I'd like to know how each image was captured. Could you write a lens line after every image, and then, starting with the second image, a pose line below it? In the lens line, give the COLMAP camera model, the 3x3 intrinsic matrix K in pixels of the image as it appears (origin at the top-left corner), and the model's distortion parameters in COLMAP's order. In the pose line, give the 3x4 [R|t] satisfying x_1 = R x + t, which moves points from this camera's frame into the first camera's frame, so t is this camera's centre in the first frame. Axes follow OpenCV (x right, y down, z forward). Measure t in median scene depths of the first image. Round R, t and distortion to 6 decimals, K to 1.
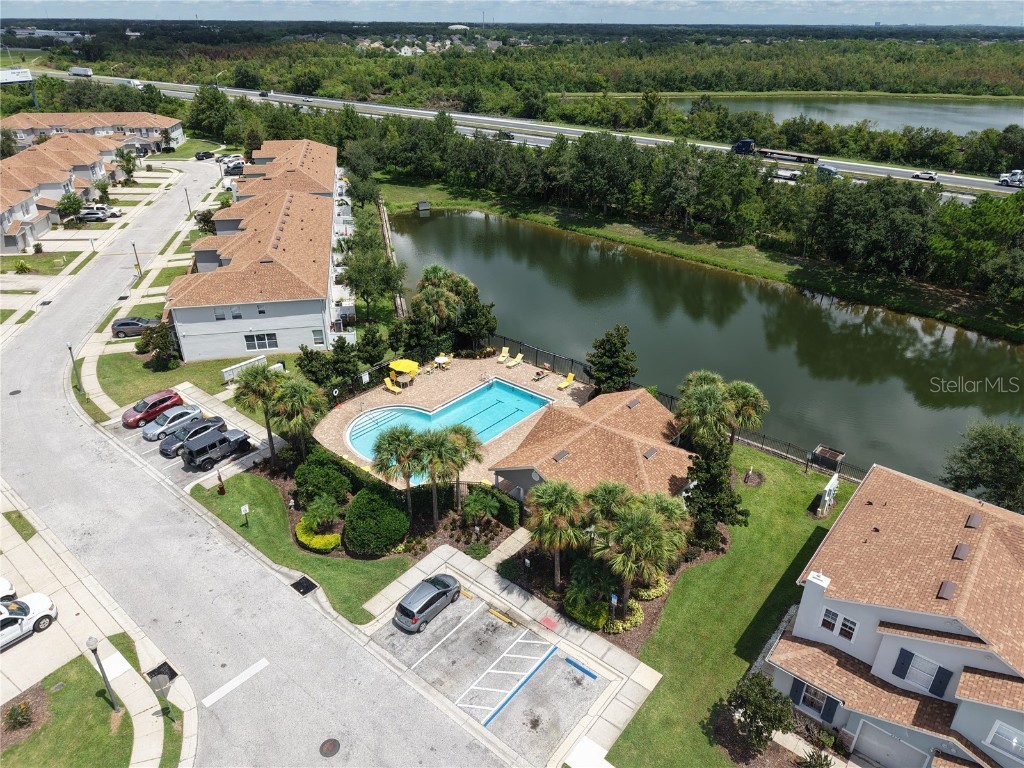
lens RADIAL K [[683.1, 0, 514.2], [0, 683.1, 384.1], [0, 0, 1]] dist [0.037435, -0.034710]
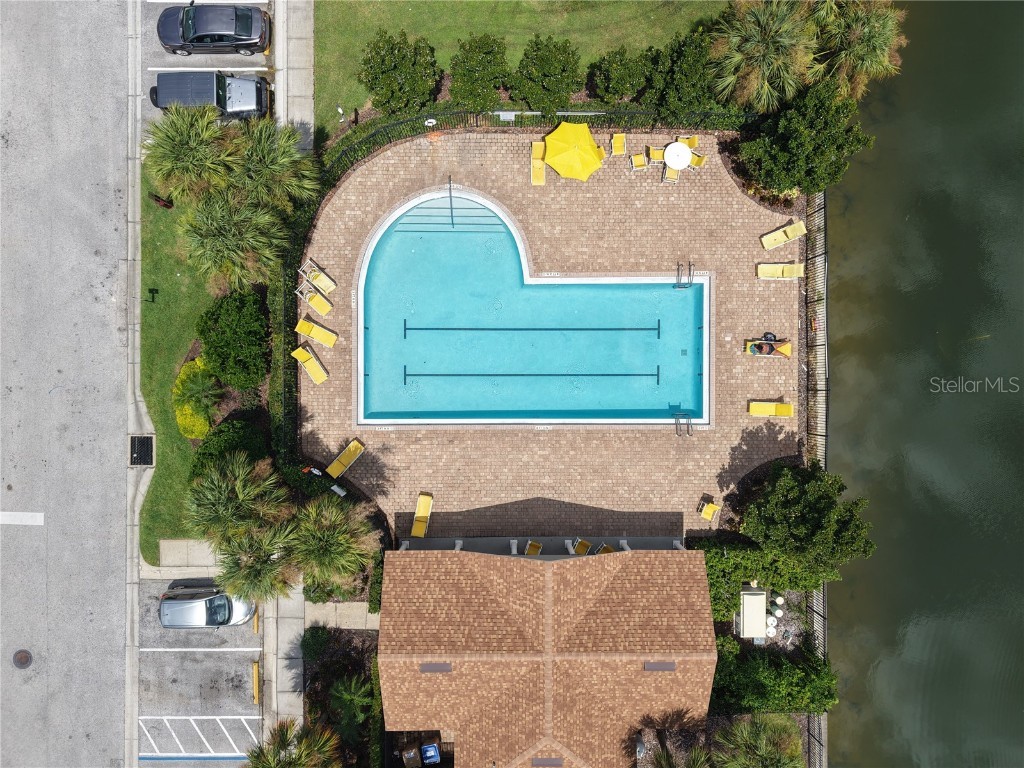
lens RADIAL K [[683.1, 0, 514.2], [0, 683.1, 384.1], [0, 0, 1]] dist [0.037435, -0.034710]
pose [[0.637591, 0.770362, 0.004561, -0.098673], [-0.370337, 0.301307, 0.878672, -0.613015], [0.675521, -0.561923, 0.477404, 0.994845]]
